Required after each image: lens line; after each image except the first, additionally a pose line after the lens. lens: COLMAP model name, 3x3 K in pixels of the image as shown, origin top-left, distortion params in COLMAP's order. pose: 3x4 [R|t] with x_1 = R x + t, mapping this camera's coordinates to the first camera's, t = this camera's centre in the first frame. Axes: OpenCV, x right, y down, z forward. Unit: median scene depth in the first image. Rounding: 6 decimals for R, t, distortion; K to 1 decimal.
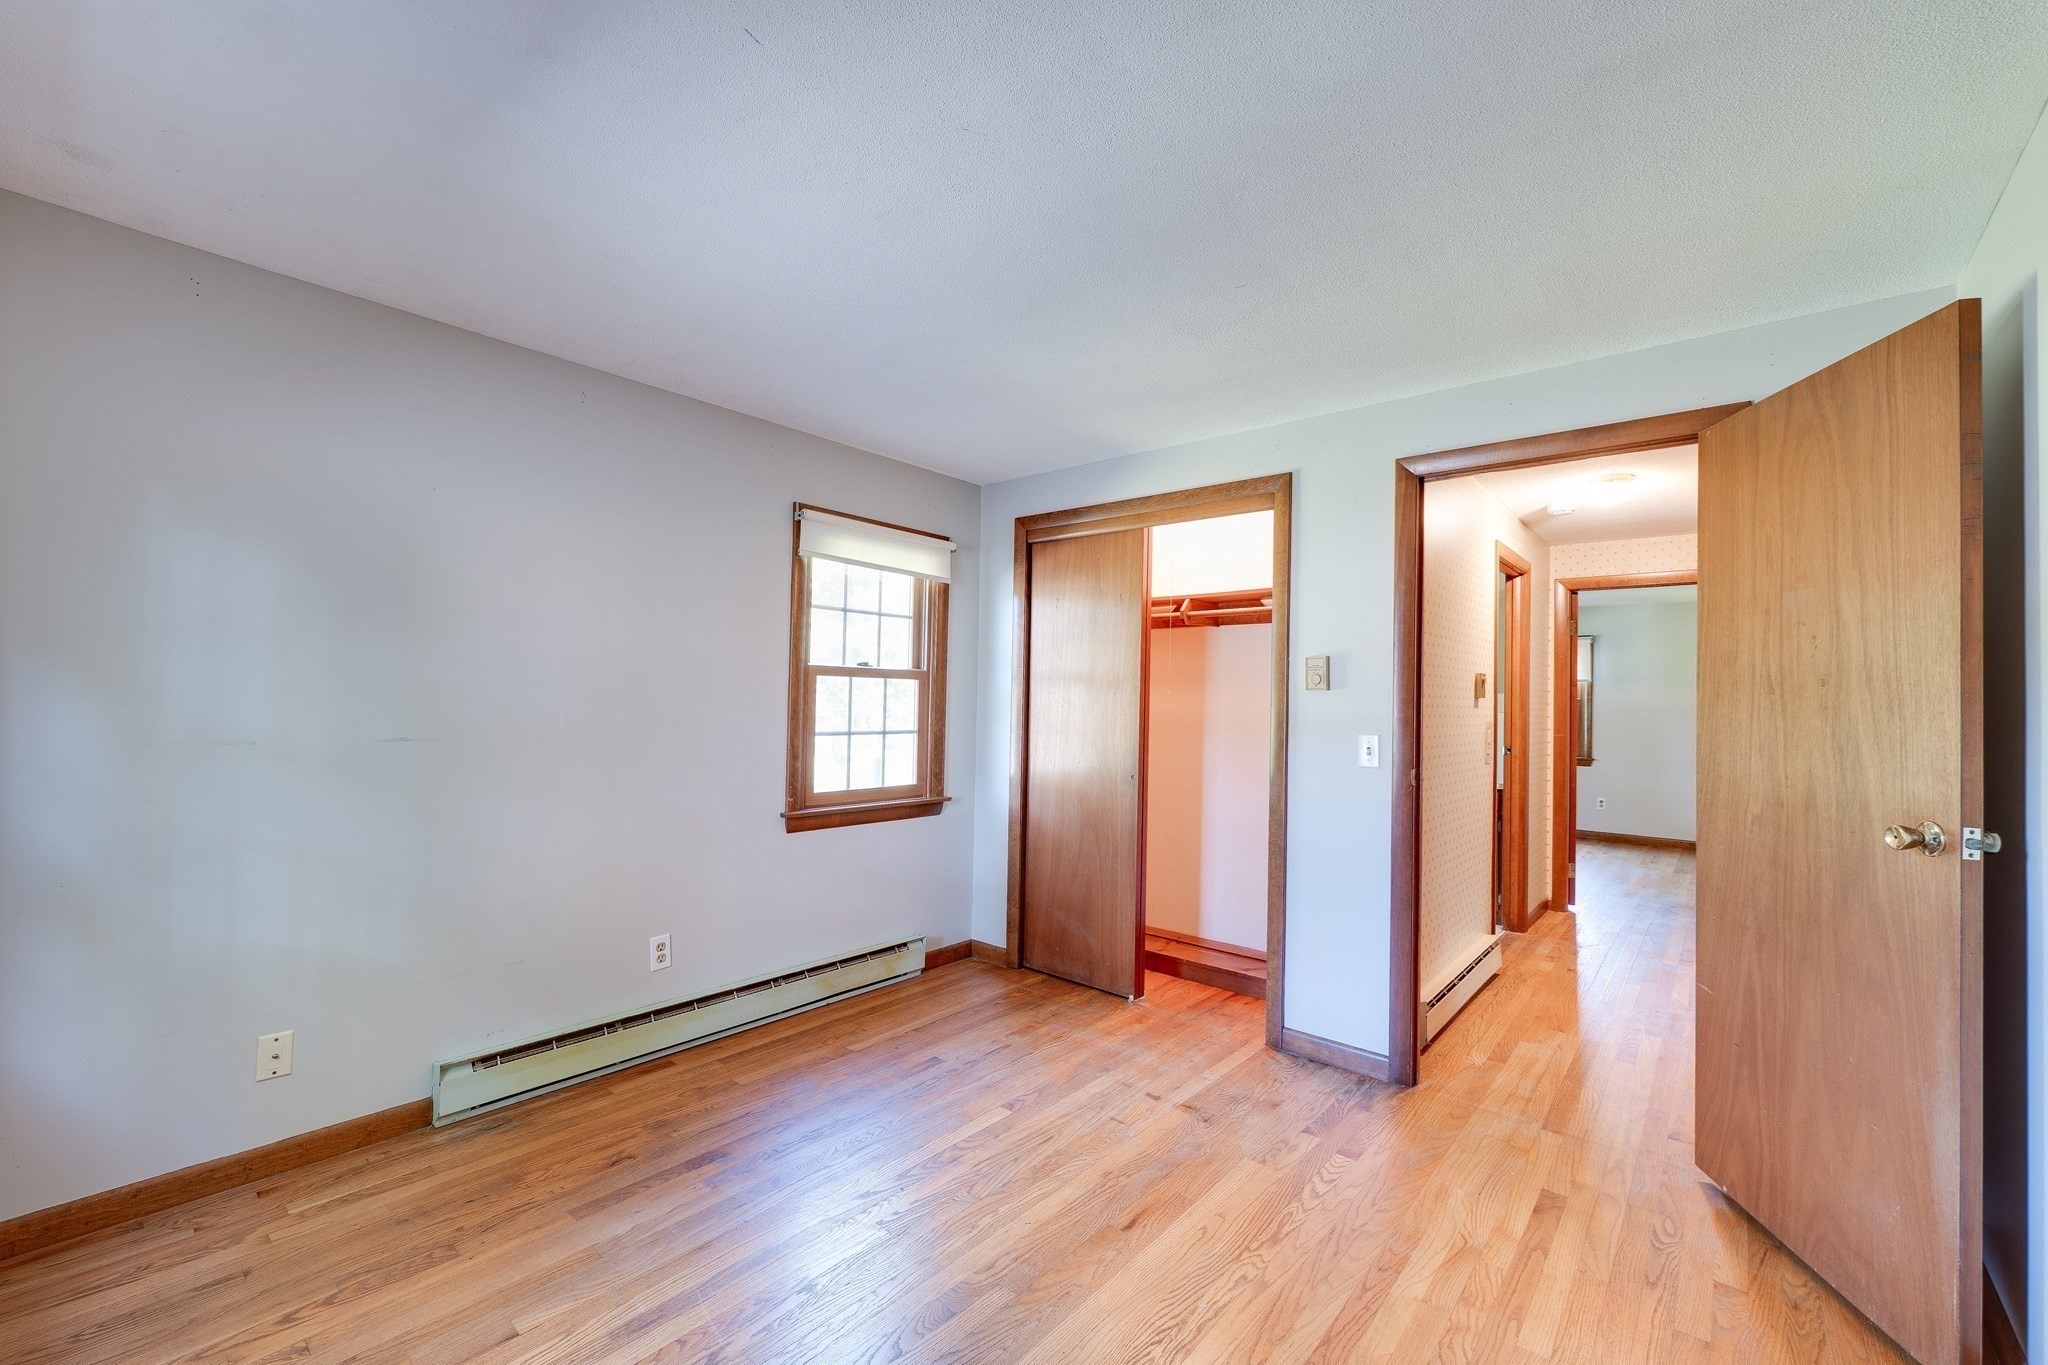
lens RADIAL K [[840.0, 0, 1025.7], [0, 840.0, 686.7], [0, 0, 1]] dist [-0.001928, -0.000149]
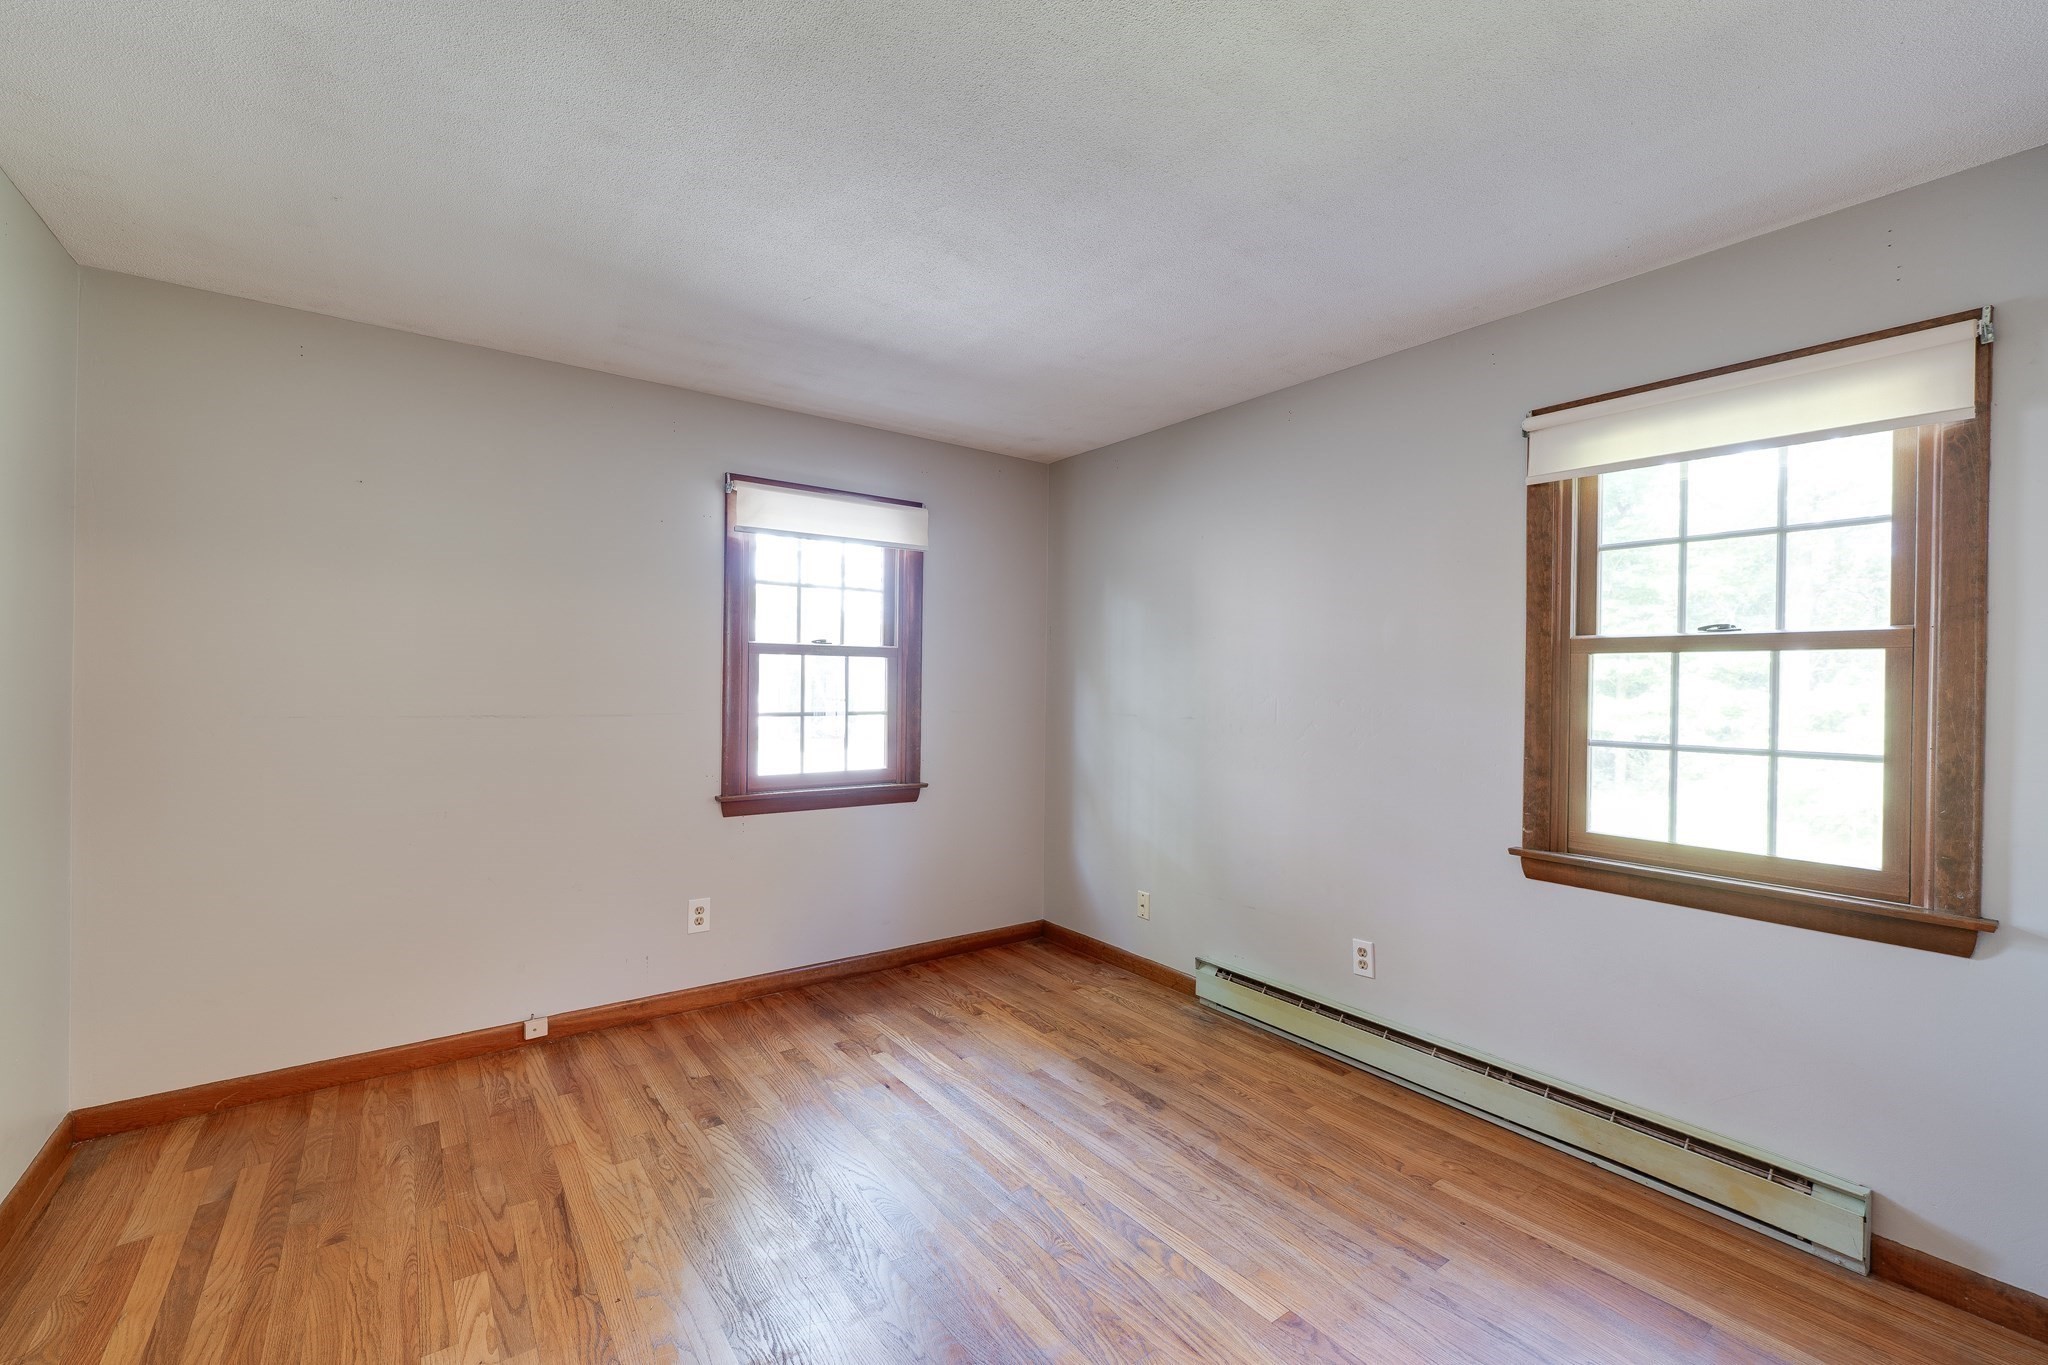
lens RADIAL K [[840.0, 0, 1025.7], [0, 840.0, 686.7], [0, 0, 1]] dist [-0.001928, -0.000149]
pose [[-0.217310, -0.023012, -0.975831, 0.582282], [-0.008496, 0.999729, -0.021683, 0.035832], [0.976066, 0.003579, -0.217447, 0.844800]]
